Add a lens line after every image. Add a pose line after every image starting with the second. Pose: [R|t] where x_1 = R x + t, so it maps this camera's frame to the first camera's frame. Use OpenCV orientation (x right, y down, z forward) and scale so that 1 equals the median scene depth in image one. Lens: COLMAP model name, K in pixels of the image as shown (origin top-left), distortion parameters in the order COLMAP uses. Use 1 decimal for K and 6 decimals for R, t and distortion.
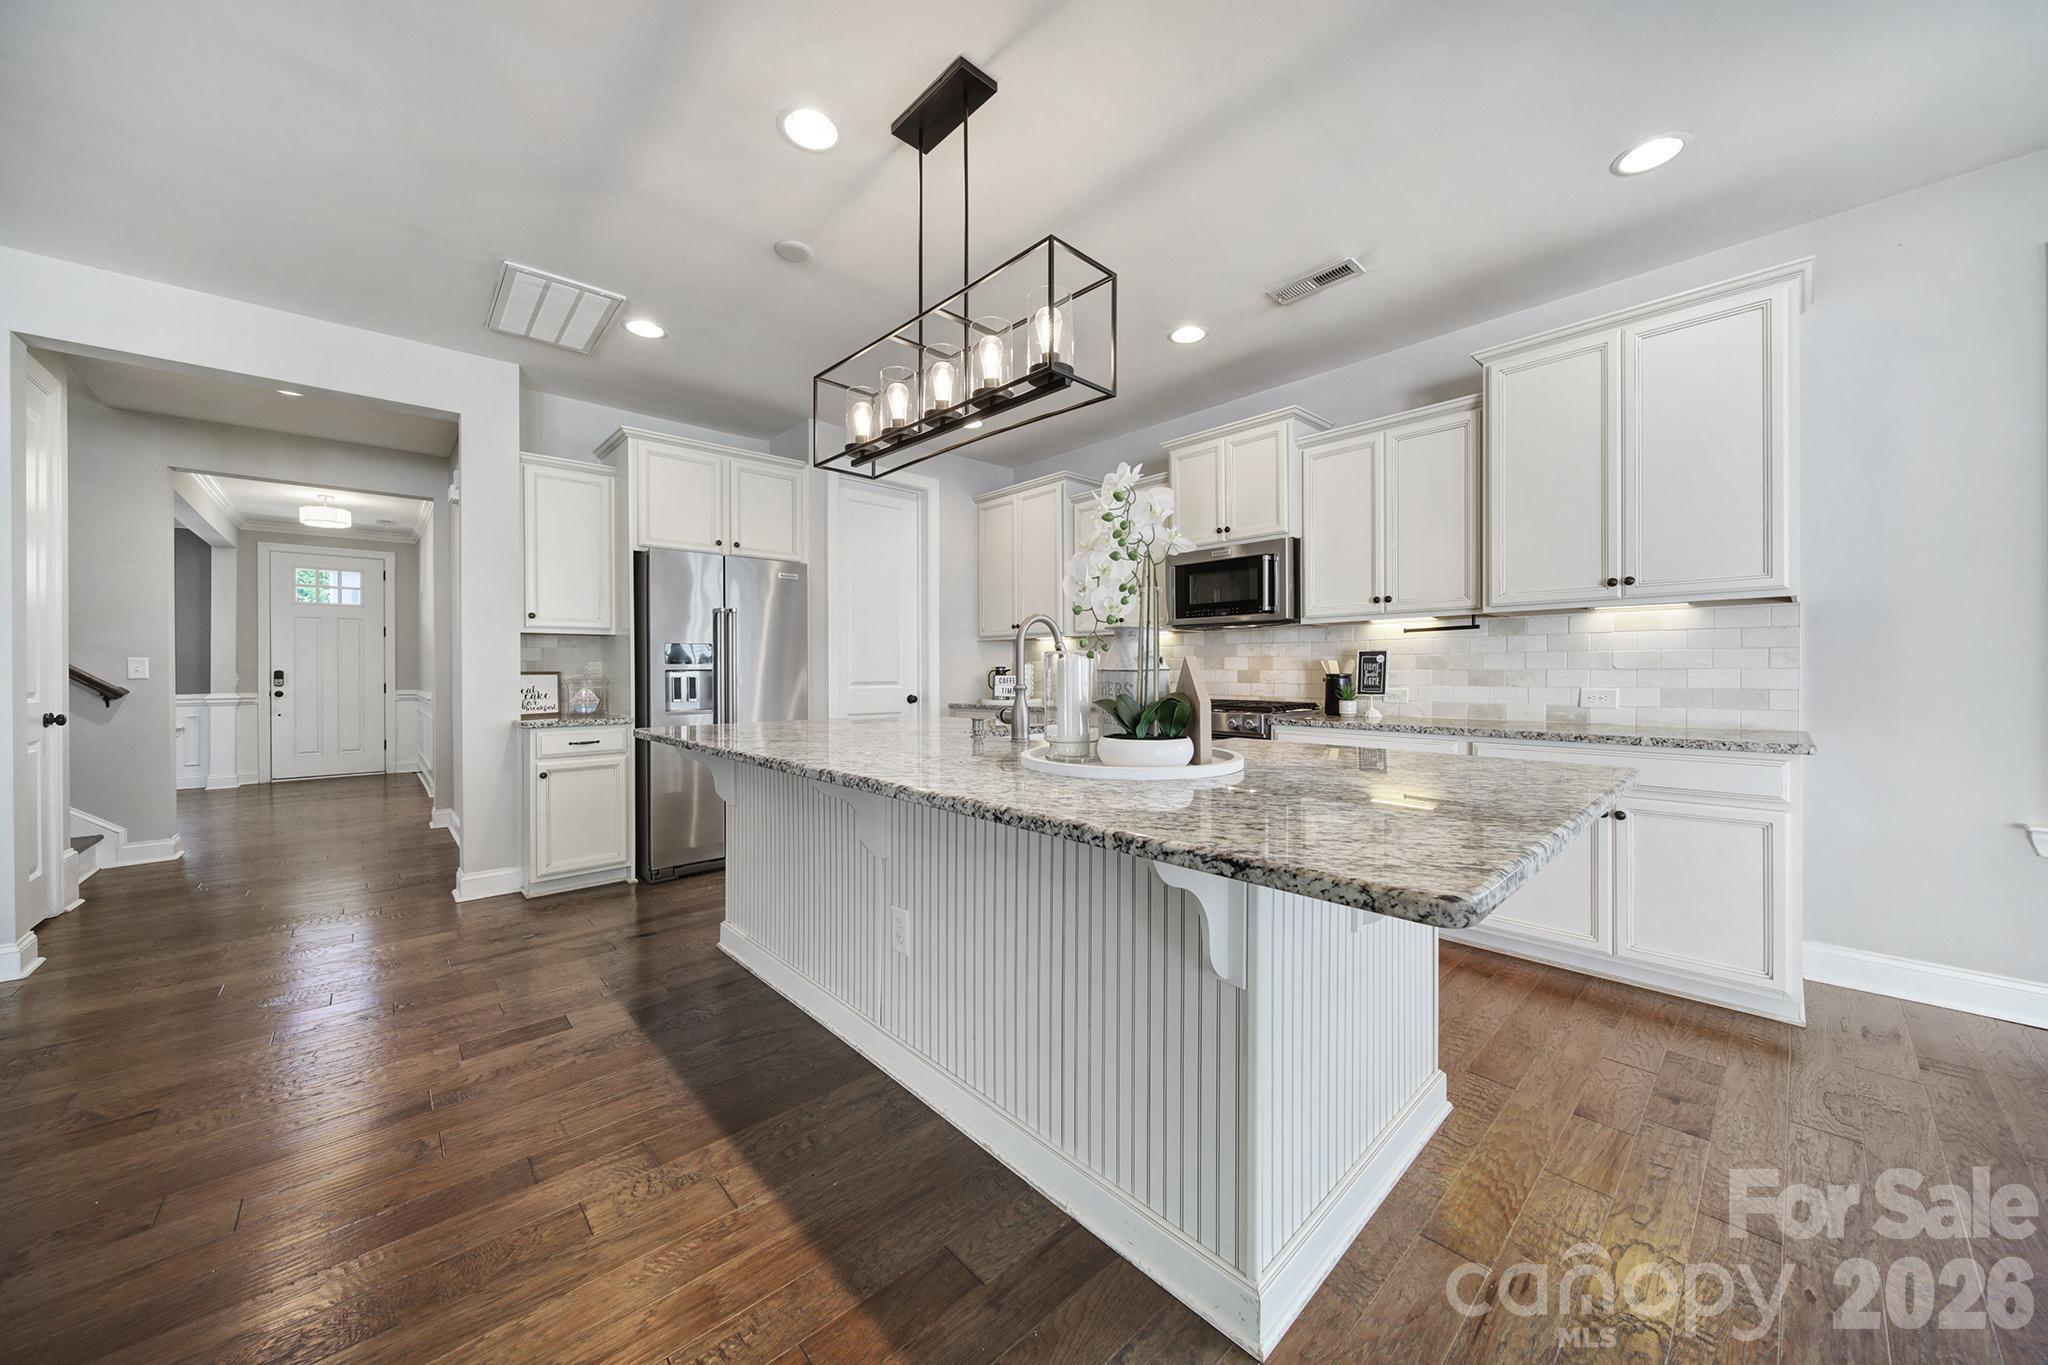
lens RADIAL K [[713.4, 0, 1020.2], [0, 713.4, 671.8], [0, 0, 1]] dist [-0.000341, -0.000130]
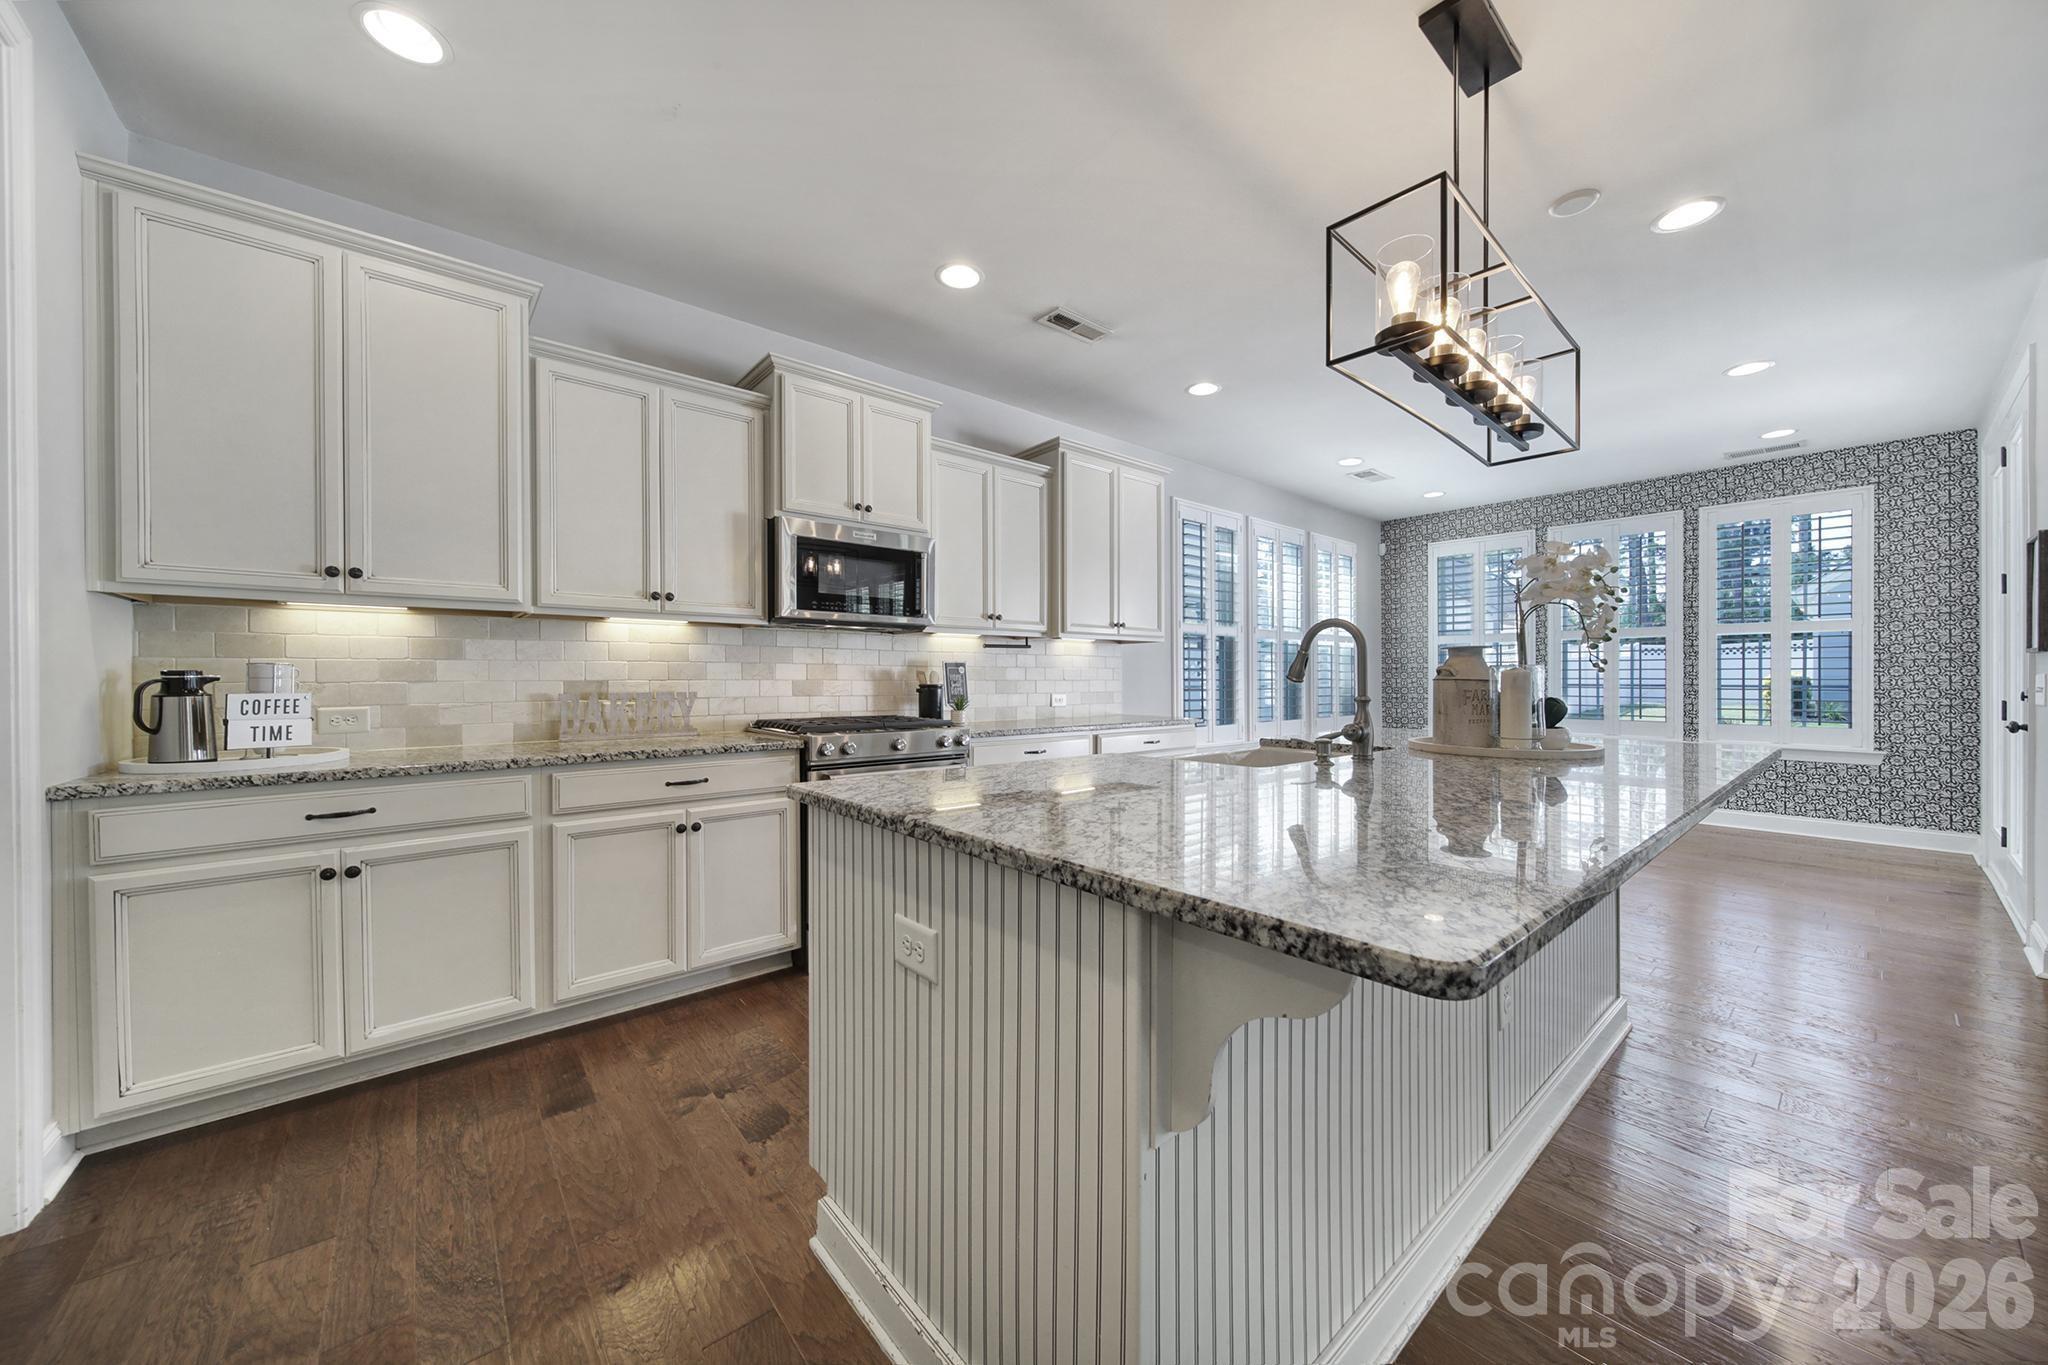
lens RADIAL K [[720.3, 0, 1019.6], [0, 720.3, 686.0], [0, 0, 1]] dist [0.000272, -0.000023]
pose [[0.047669, -0.006474, 0.998842, -0.517842], [0.001981, 0.999978, 0.006387, -0.000881], [-0.998861, 0.001674, 0.047681, 0.770347]]
